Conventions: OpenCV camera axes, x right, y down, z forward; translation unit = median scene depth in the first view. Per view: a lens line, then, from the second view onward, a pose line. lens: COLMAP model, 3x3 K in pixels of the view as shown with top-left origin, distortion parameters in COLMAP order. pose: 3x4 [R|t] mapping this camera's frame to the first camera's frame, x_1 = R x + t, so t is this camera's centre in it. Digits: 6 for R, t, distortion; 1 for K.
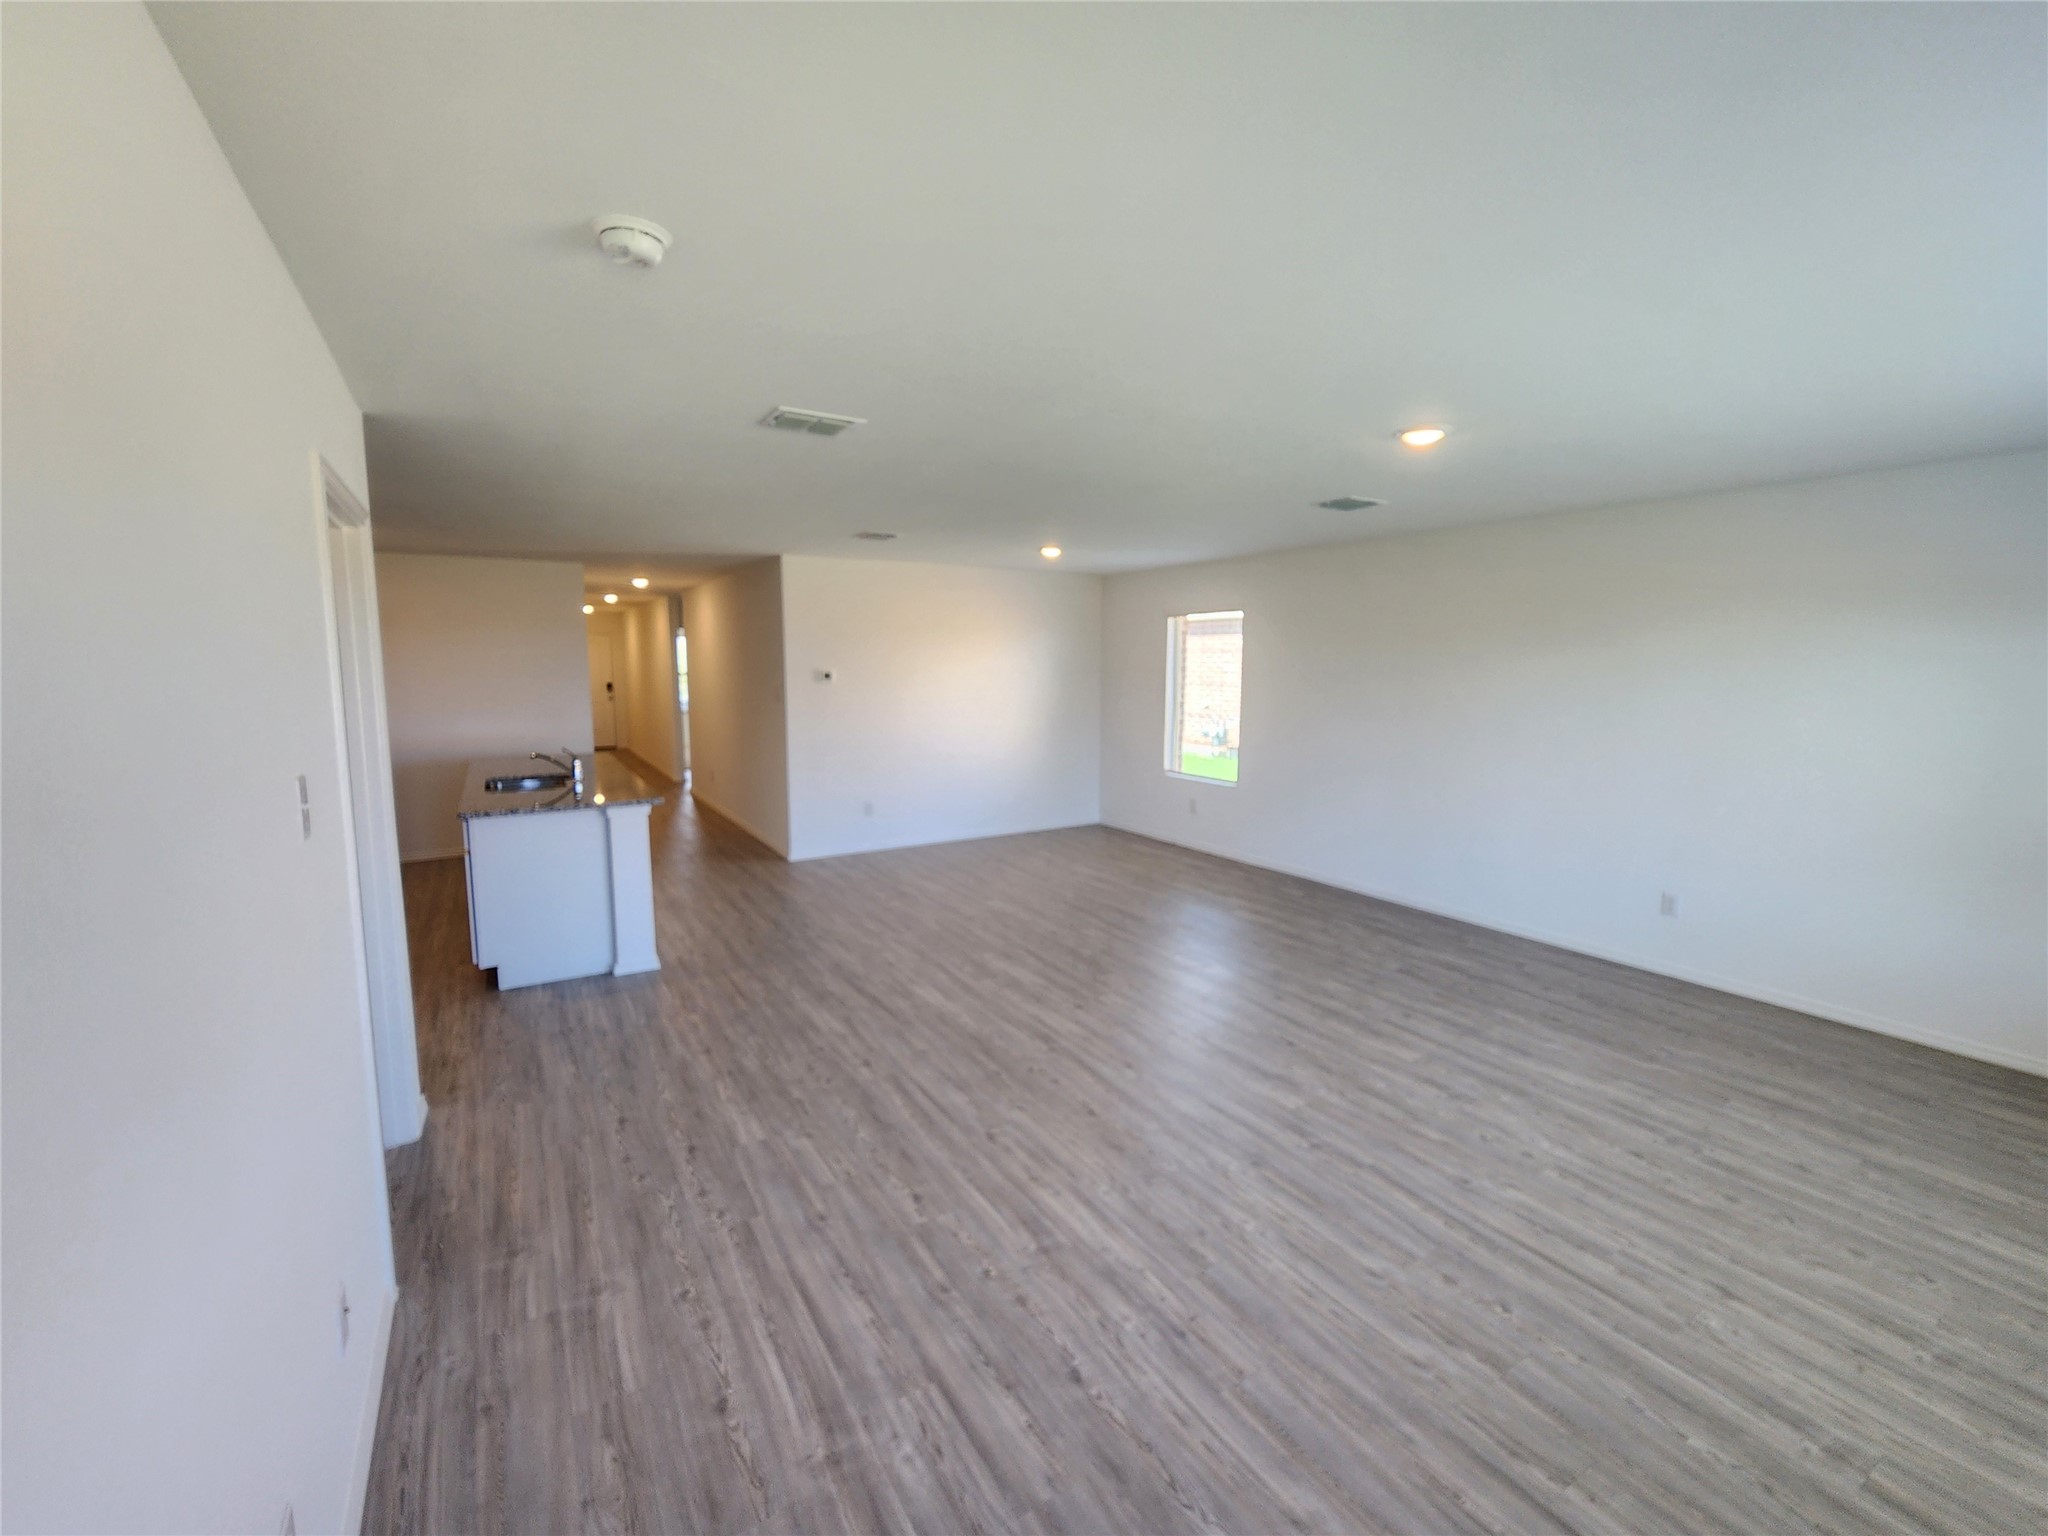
lens RADIAL K [[836.5, 0, 1024.0], [0, 836.5, 768.0], [0, 0, 1]] dist [0.002557, 0.000008]
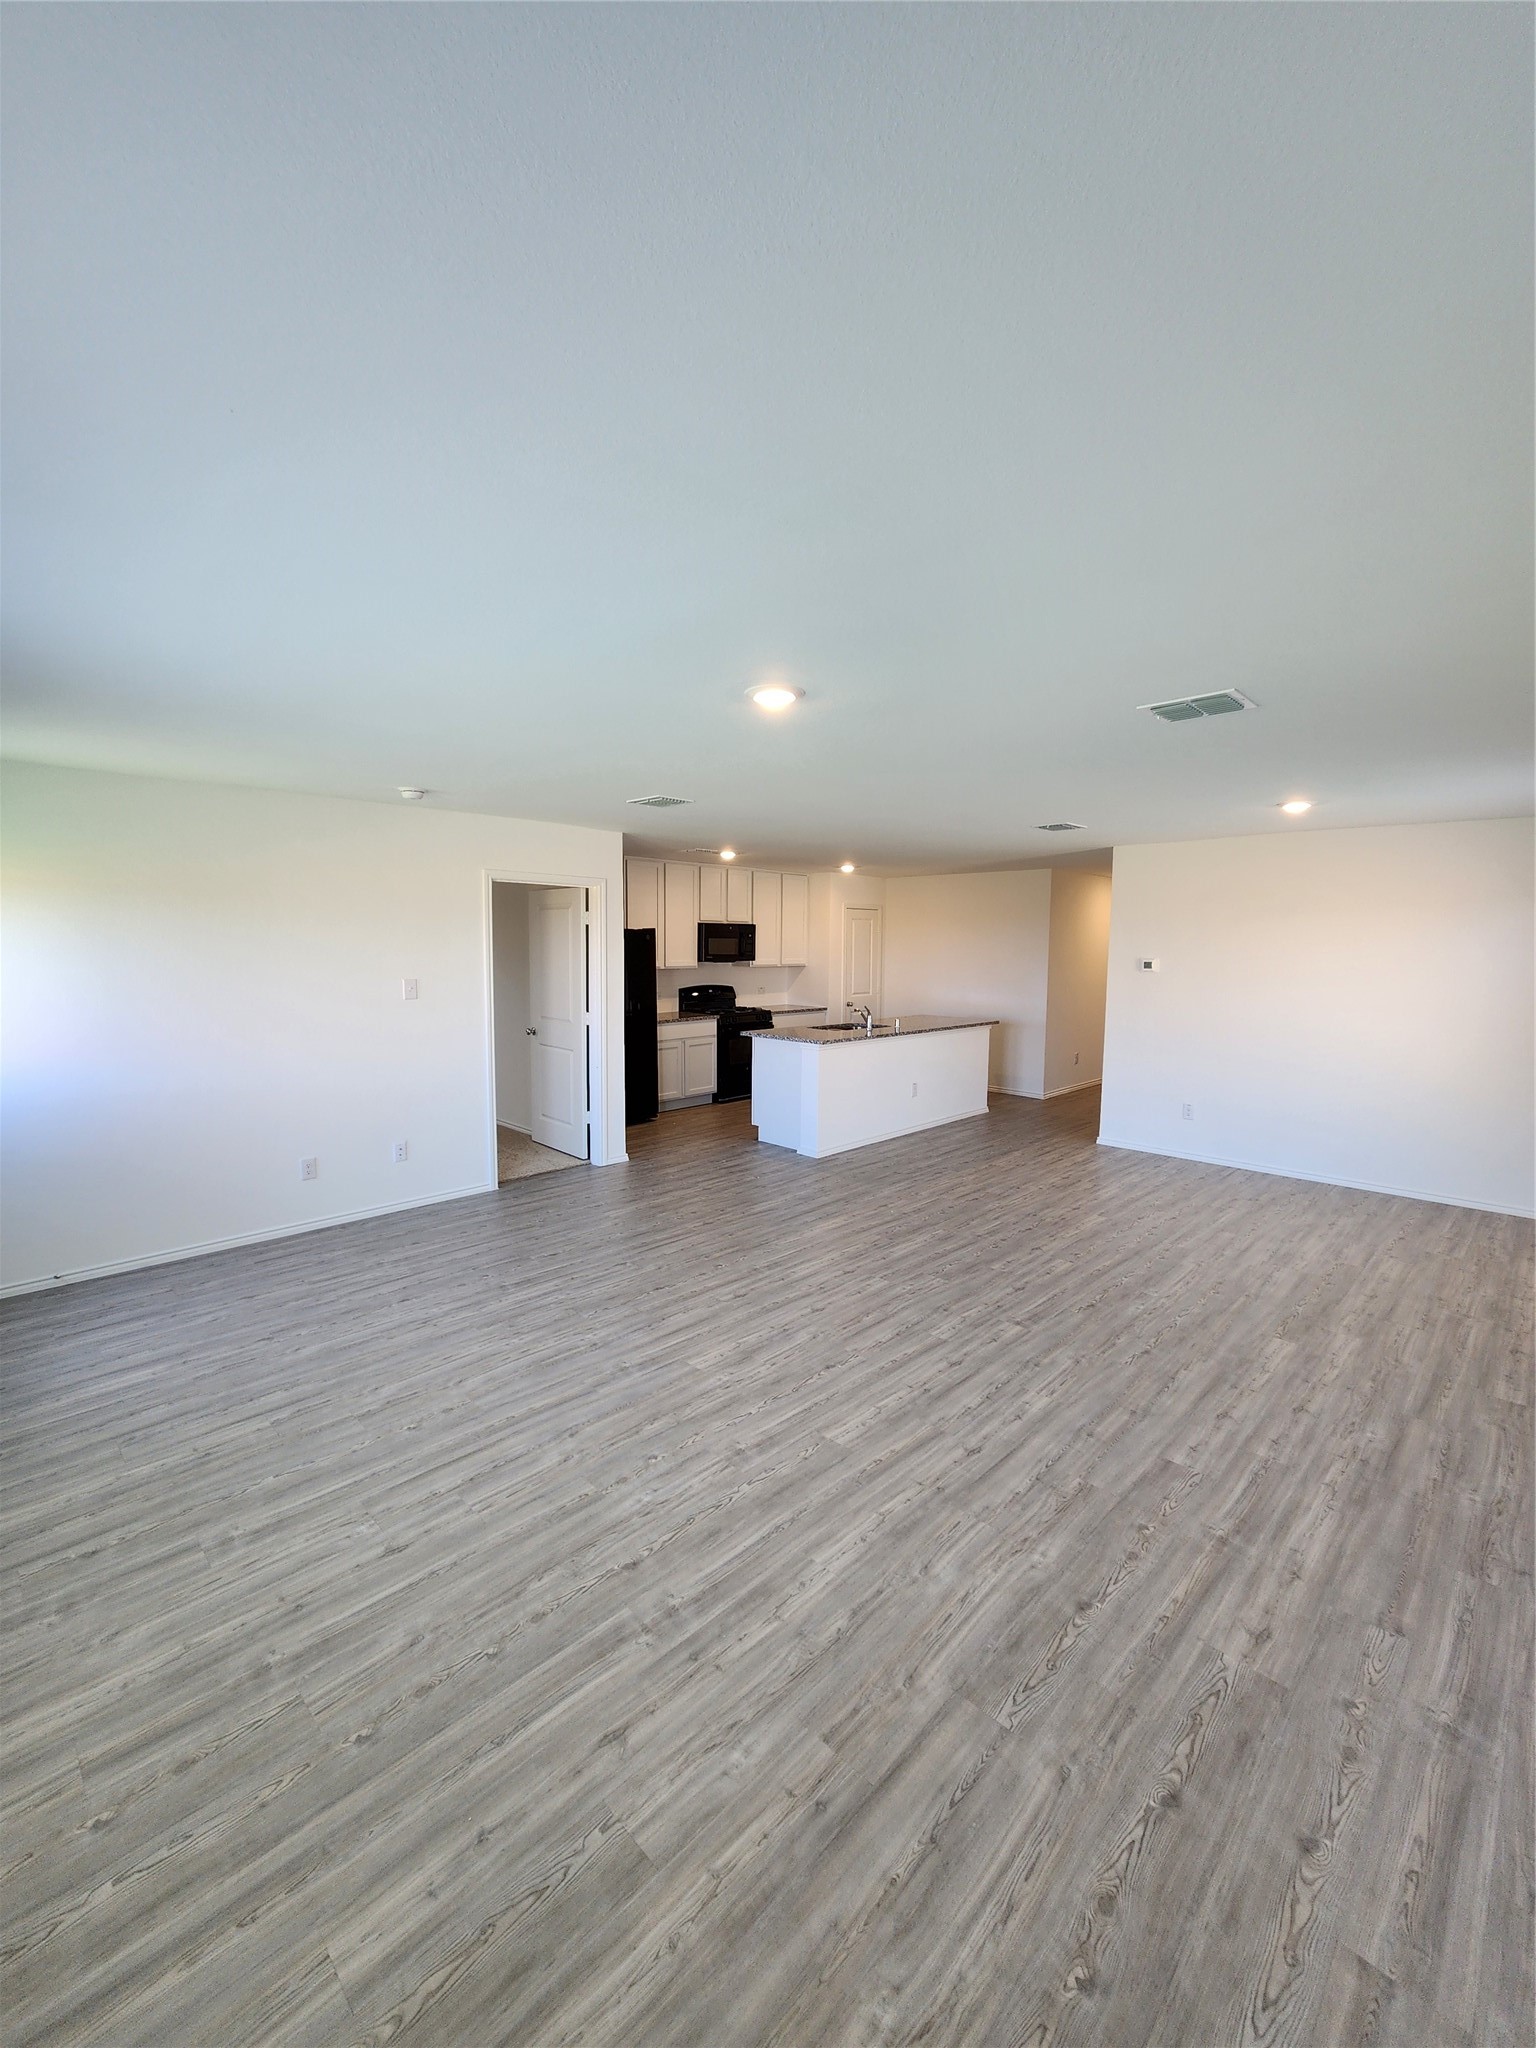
lens RADIAL K [[836.5, 0, 768.0], [0, 836.5, 1024.0], [0, 0, 1]] dist [0.002557, 0.000008]
pose [[0.244476, 0.089910, -0.965478, 1.527804], [-0.128235, 0.989944, 0.059717, -0.105652], [0.961139, 0.109208, 0.253547, 0.902585]]
